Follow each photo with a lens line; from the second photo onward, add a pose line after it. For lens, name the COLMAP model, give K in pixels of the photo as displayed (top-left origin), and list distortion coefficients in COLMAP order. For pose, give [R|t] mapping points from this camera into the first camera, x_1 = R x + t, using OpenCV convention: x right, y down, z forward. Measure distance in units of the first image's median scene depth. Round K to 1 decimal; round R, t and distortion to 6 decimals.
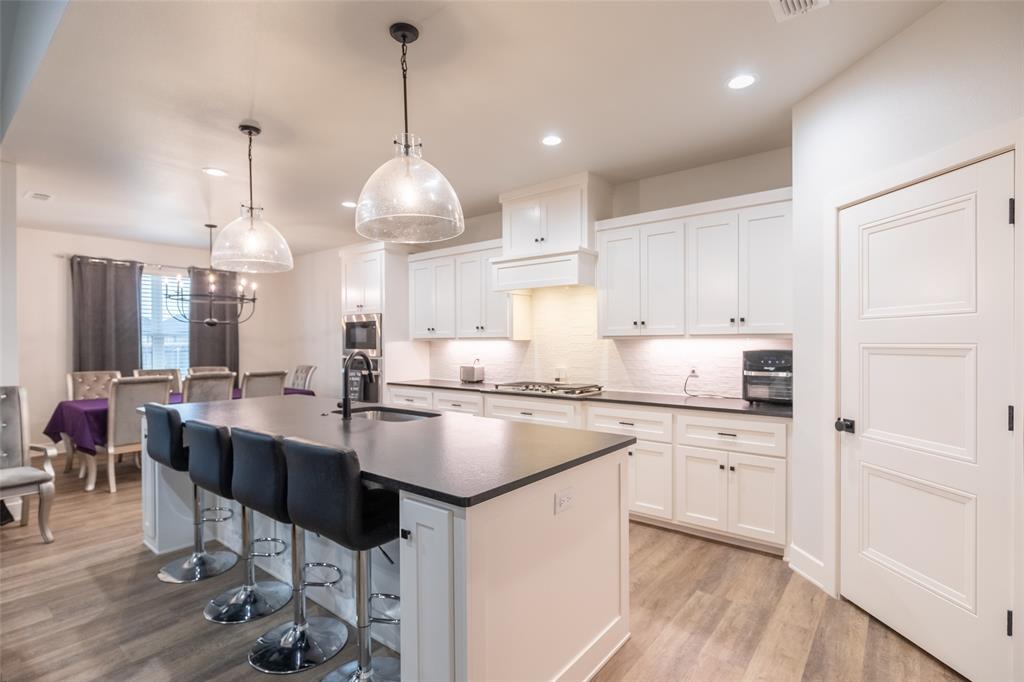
lens RADIAL K [[486.7, 0, 516.2], [0, 486.7, 342.6], [0, 0, 1]] dist [0.000425, 0.000557]
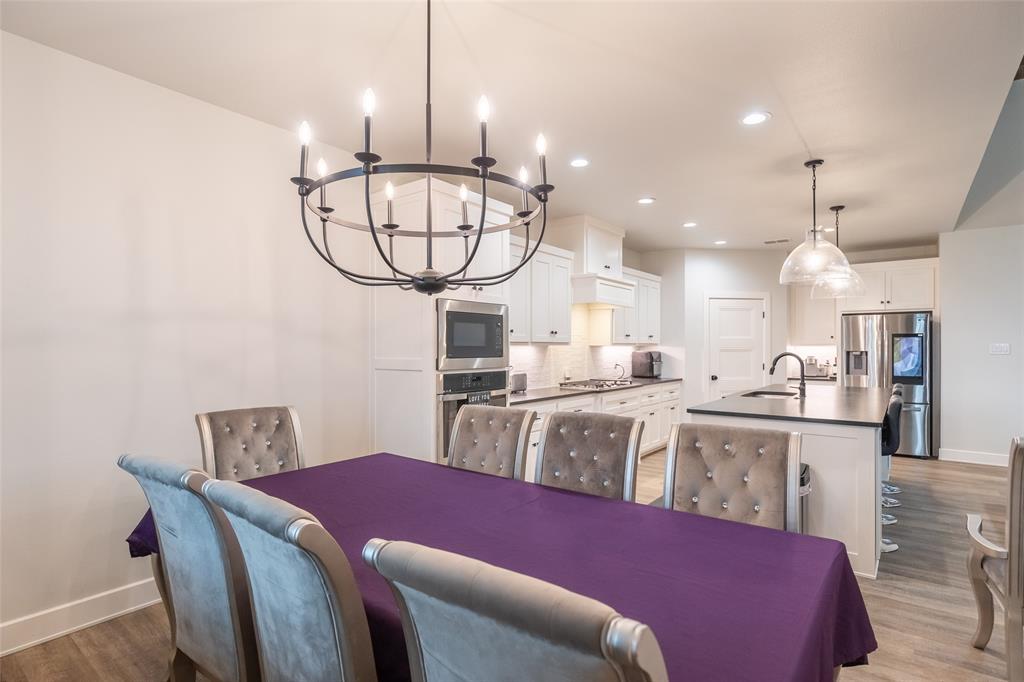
lens RADIAL K [[503.9, 0, 509.3], [0, 503.9, 344.5], [0, 0, 1]] dist [0.007347, -0.000044]
pose [[-0.004105, 0.008839, 0.999953, -1.252438], [0.001838, 0.999959, -0.008831, 0.003115], [-0.999990, 0.001802, -0.004121, 1.244366]]
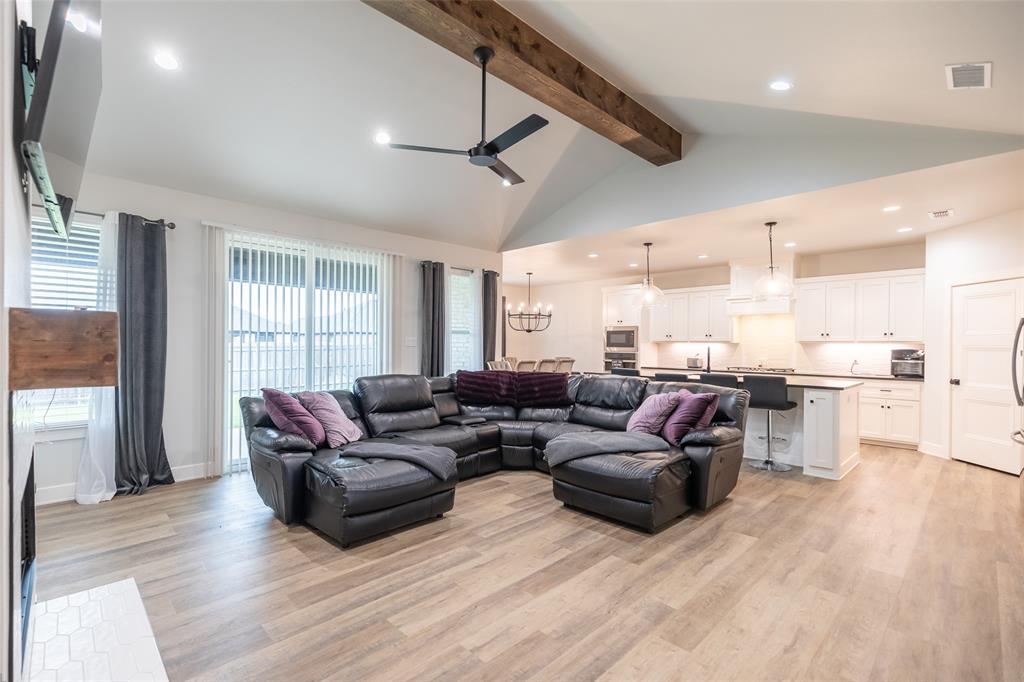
lens RADIAL K [[463.2, 0, 510.9], [0, 463.2, 344.4], [0, 0, 1]] dist [0.014273, -0.004111]
pose [[0.992749, 0.013425, -0.119452, -0.651919], [-0.013647, 0.999906, -0.001046, 0.014498], [0.119427, 0.002668, 0.992839, -0.822124]]
